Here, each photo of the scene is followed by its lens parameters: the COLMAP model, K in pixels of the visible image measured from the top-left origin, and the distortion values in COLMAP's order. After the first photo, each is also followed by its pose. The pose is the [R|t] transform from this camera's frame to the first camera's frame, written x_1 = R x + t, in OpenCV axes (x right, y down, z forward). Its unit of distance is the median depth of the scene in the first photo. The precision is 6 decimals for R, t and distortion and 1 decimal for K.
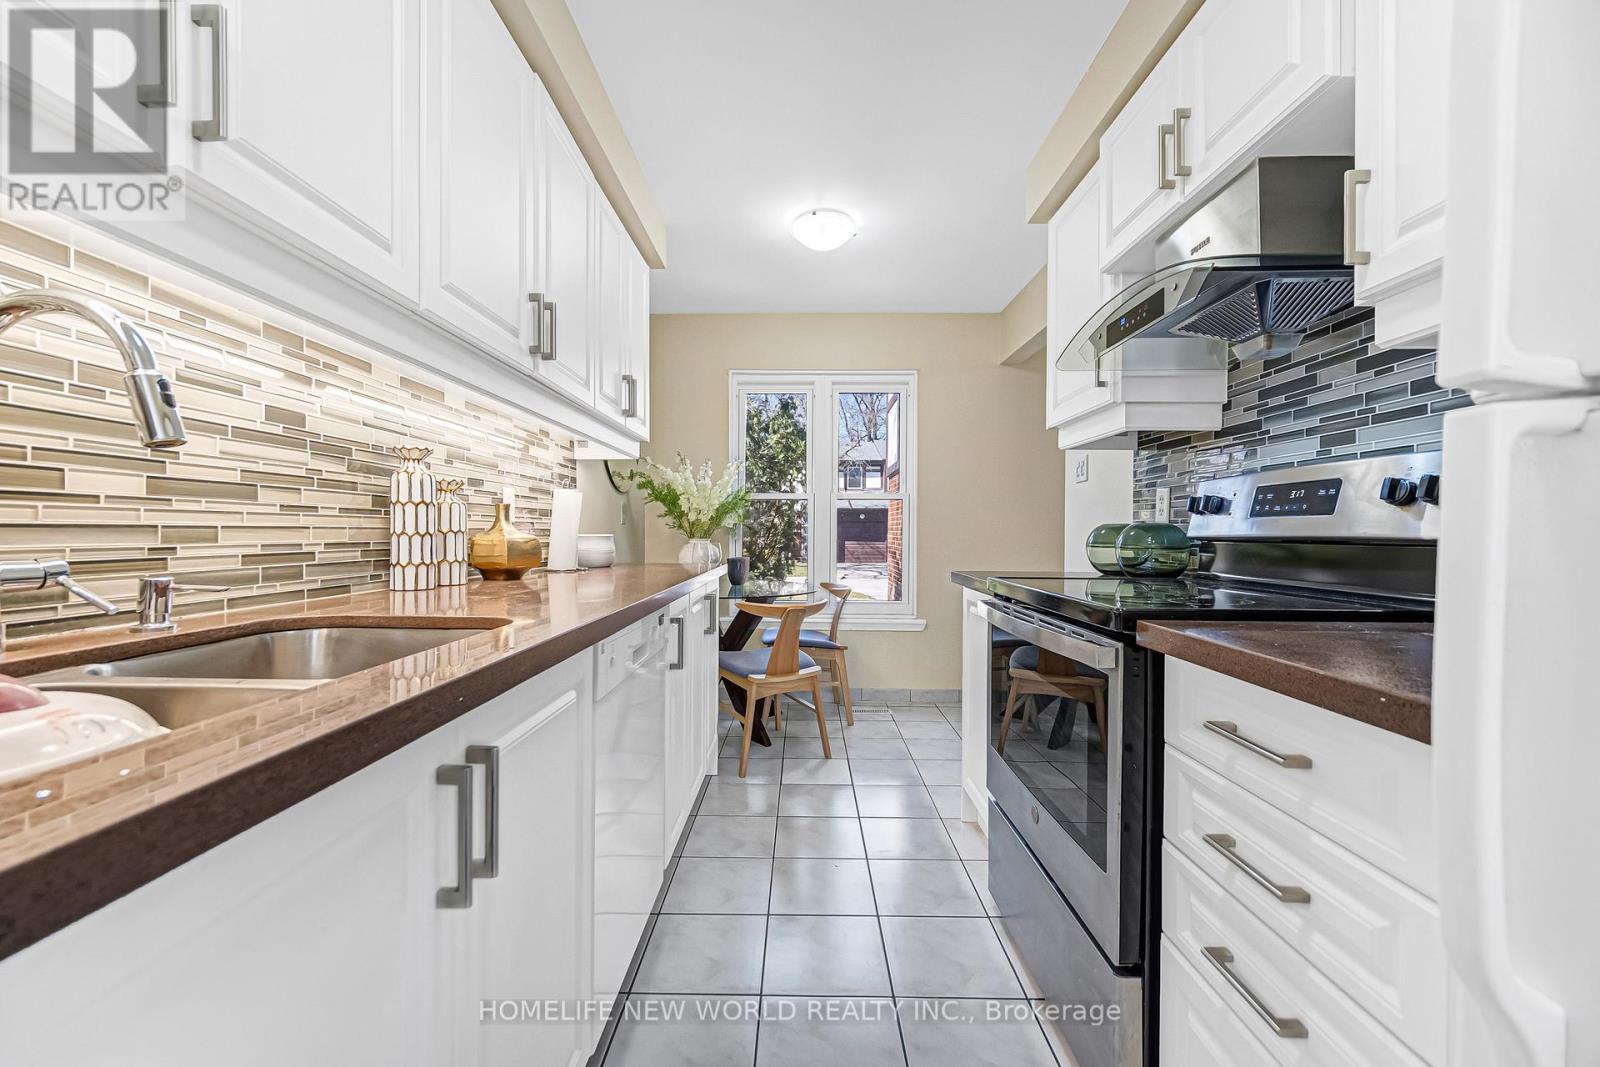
lens RADIAL K [[644.8, 0, 791.9], [0, 644.8, 536.6], [0, 0, 1]] dist [-0.002956, 0.000111]
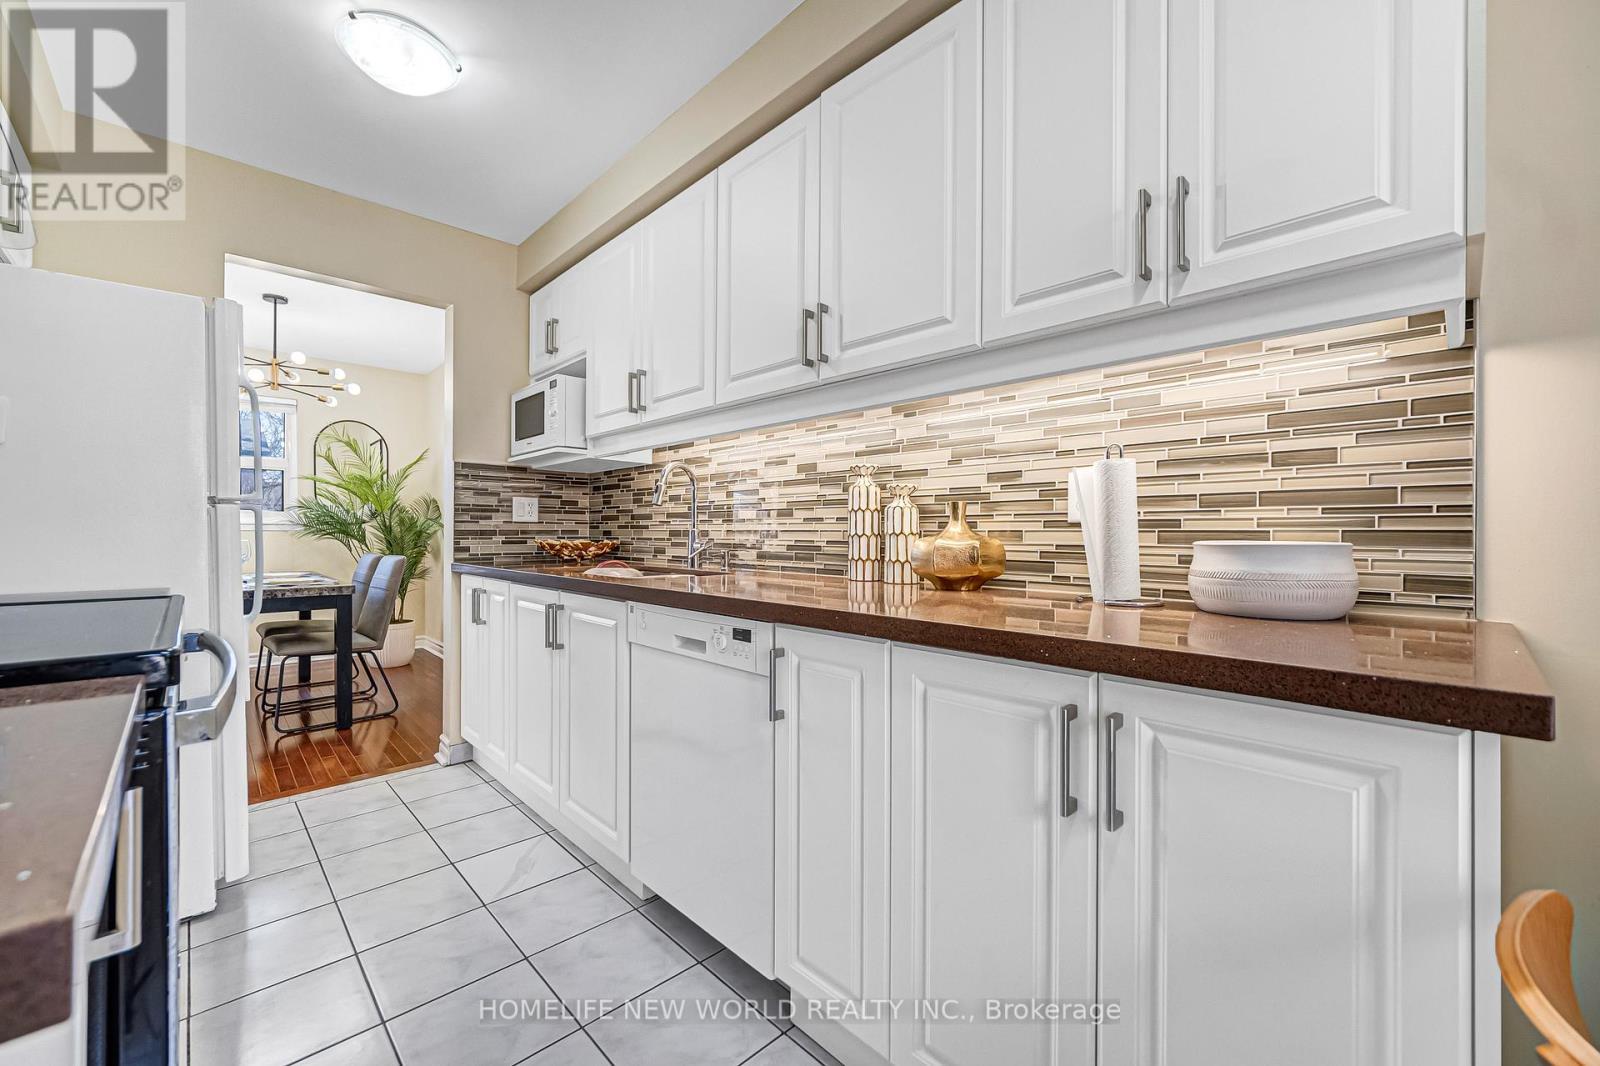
lens RADIAL K [[644.8, 0, 790.2], [0, 644.8, 531.9], [0, 0, 1]] dist [-0.002956, 0.000111]
pose [[-0.710948, -0.010753, -0.703162, 0.438681], [-0.013766, 0.999904, -0.001372, -0.007432], [0.703110, 0.008704, -0.711028, 2.021104]]
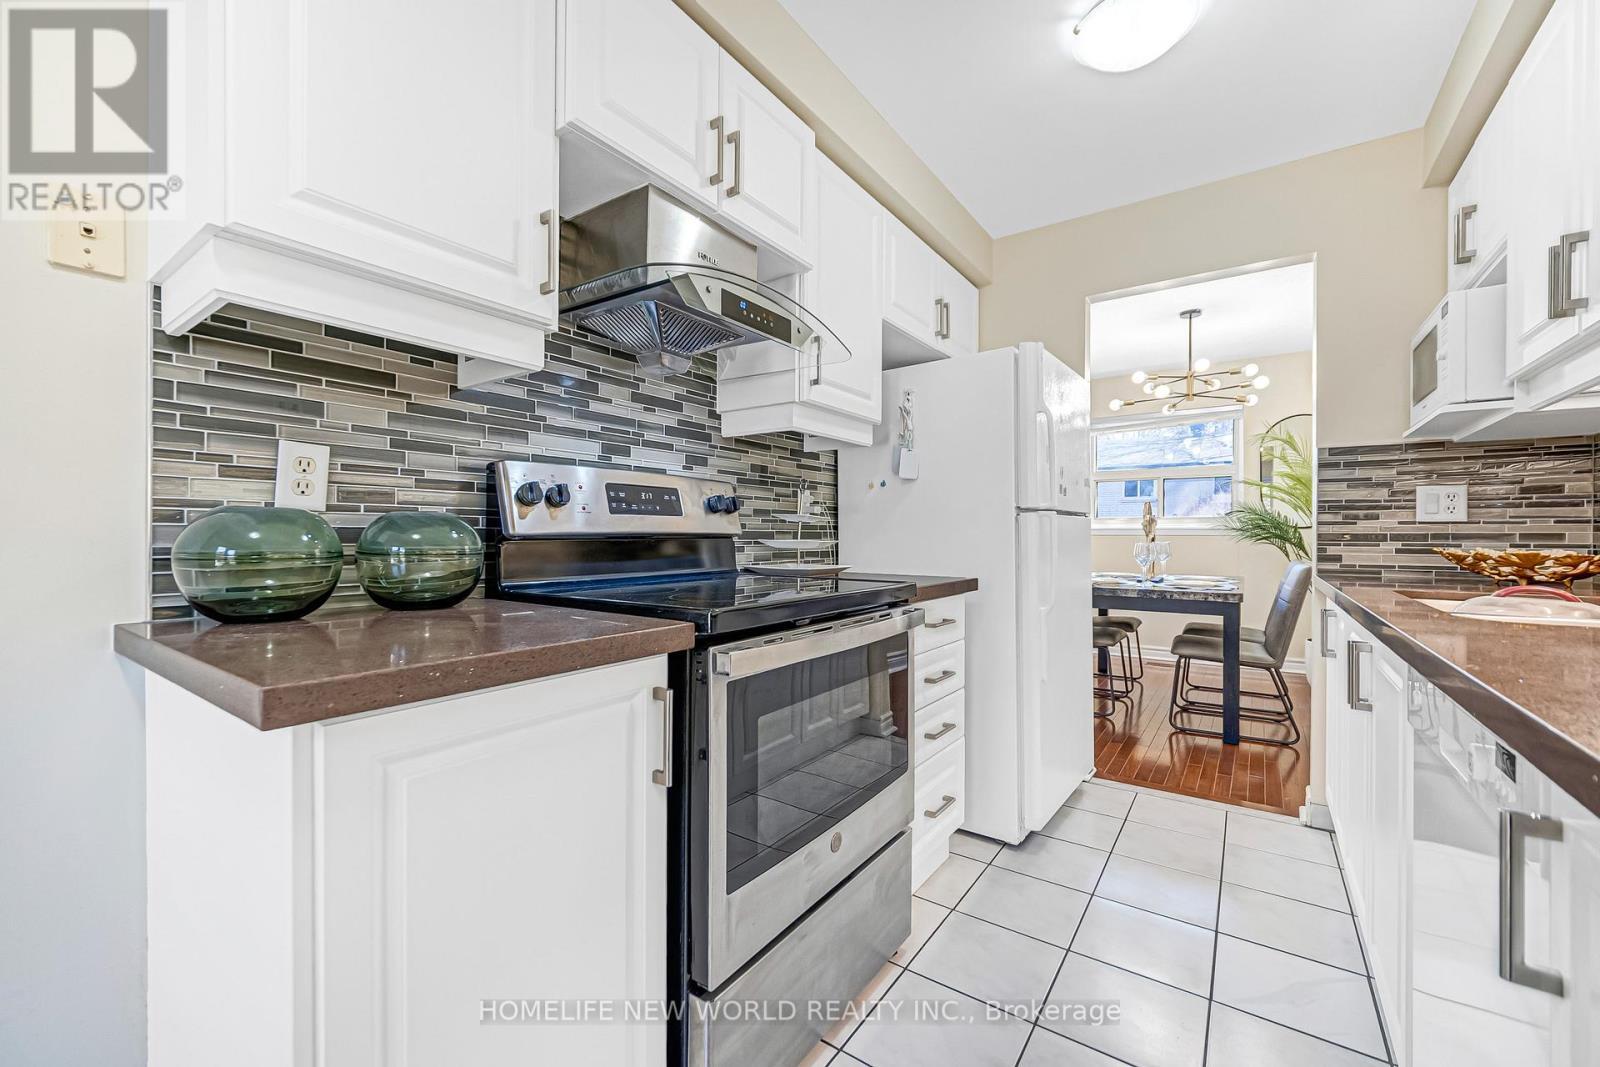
lens RADIAL K [[644.8, 0, 790.8], [0, 644.8, 534.3], [0, 0, 1]] dist [-0.002956, 0.000111]
pose [[-0.824277, -0.010138, 0.566096, -0.084958], [-0.004624, 0.999927, 0.011174, -0.012858], [-0.566168, 0.006593, -0.824263, 1.906900]]
